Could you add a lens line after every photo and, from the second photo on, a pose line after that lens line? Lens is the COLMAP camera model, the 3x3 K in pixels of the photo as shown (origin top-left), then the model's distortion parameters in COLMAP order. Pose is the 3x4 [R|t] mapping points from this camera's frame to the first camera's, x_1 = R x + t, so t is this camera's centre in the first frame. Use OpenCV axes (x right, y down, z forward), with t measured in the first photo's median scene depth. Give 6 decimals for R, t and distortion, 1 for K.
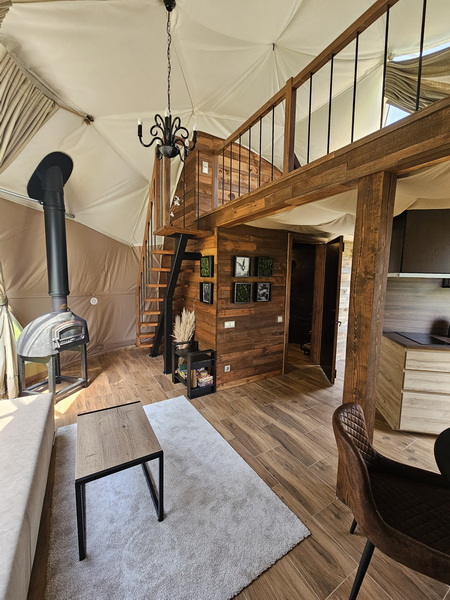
lens RADIAL K [[245.6, 0, 228.2], [0, 245.6, 300.4], [0, 0, 1]] dist [-0.001651, 0.000476]
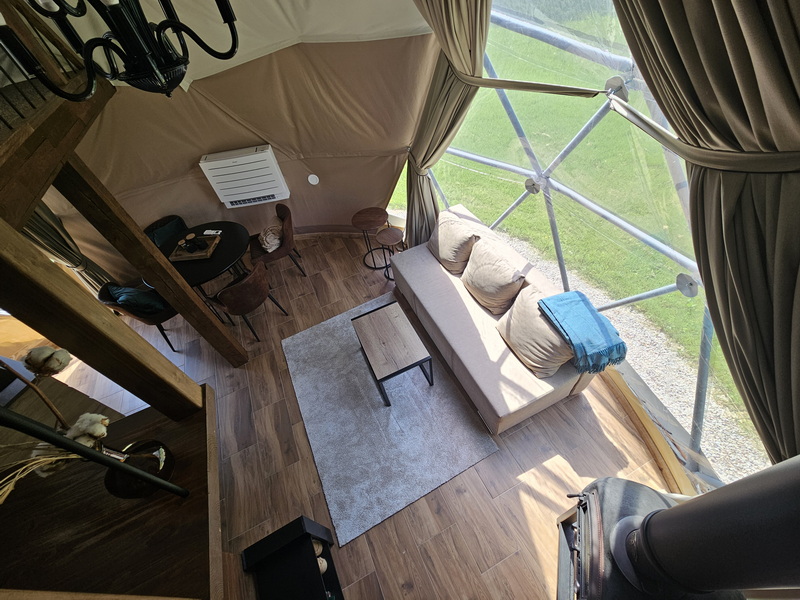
lens RADIAL K [[327.4, 0, 402.5], [0, 327.4, 296.0], [0, 0, 1]] dist [-0.001651, 0.000476]
pose [[-0.988684, -0.011717, 0.149556, -0.401322], [0.113638, 0.592330, 0.797641, -0.470173], [-0.097933, 0.805610, -0.584296, 0.927003]]
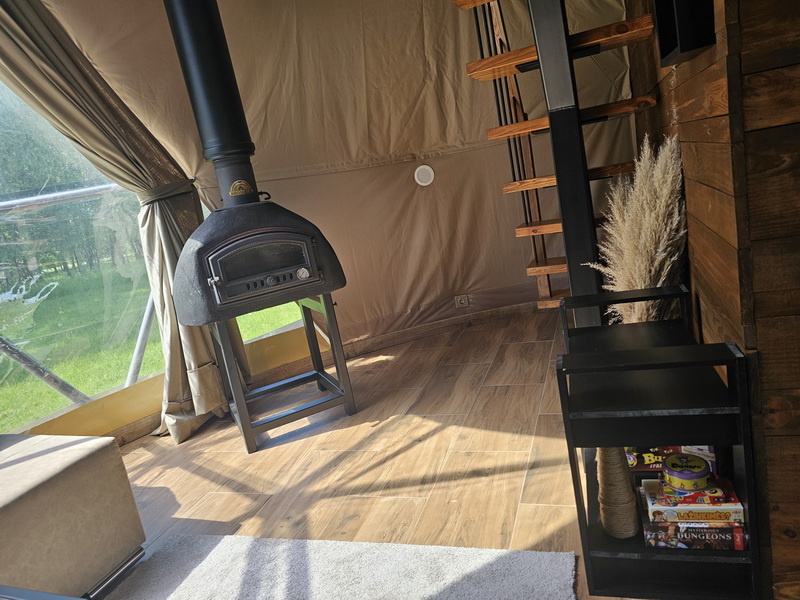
lens RADIAL K [[539.1, 0, 397.8], [0, 539.1, 291.1], [0, 0, 1]] dist [0.050945, -0.047141]
pose [[0.612202, 0.017594, -0.790506, 0.081026], [0.125845, 0.984841, 0.119379, 0.095089], [0.780623, -0.172565, 0.600708, 0.625570]]
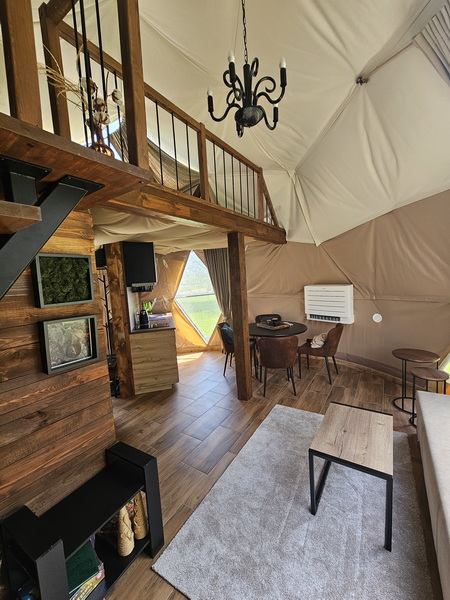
lens RADIAL K [[245.6, 0, 228.2], [0, 245.6, 300.4], [0, 0, 1]] dist [-0.001651, 0.000476]
pose [[-0.434086, -0.077838, 0.897502, -0.579380], [0.138802, 0.978585, 0.152003, -0.126999], [-0.890114, 0.190557, -0.413987, 0.933239]]
